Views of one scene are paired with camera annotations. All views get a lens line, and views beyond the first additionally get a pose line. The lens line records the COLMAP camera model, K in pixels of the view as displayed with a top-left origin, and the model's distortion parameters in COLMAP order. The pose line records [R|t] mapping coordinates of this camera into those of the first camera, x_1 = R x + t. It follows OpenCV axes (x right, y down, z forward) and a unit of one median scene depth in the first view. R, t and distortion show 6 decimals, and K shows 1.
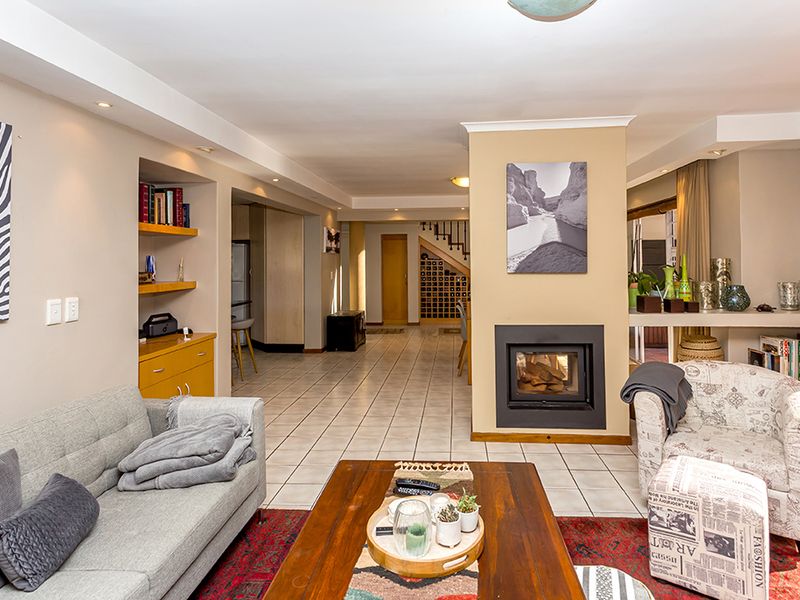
lens RADIAL K [[460.8, 0, 416.9], [0, 460.8, 300.4], [0, 0, 1]] dist [-0.006959, -0.000626]
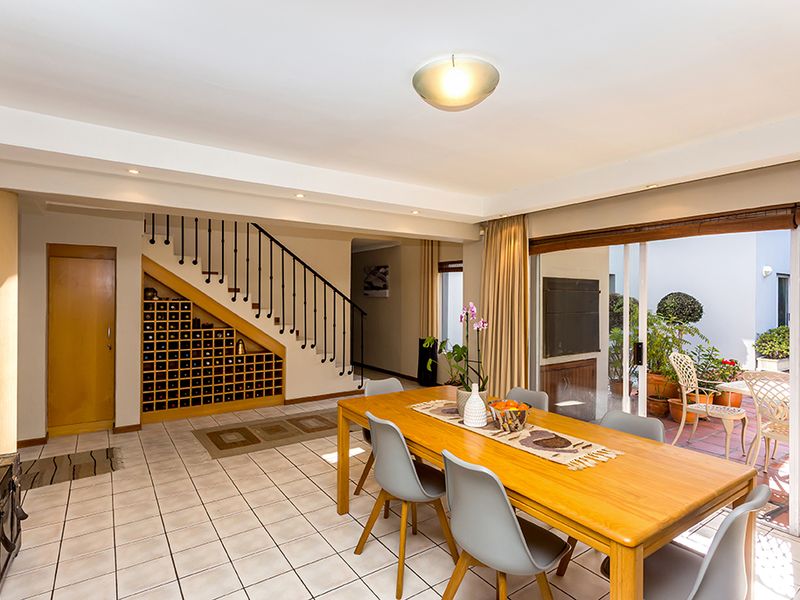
lens RADIAL K [[432.1, 0, 396.1], [0, 432.1, 305.2], [0, 0, 1]] dist [-0.001104, 0.001400]
pose [[0.771191, 0.004743, 0.636586, -0.082257], [0.038669, 0.997777, -0.054279, -0.045172], [-0.635428, 0.066476, 0.769293, 0.451571]]
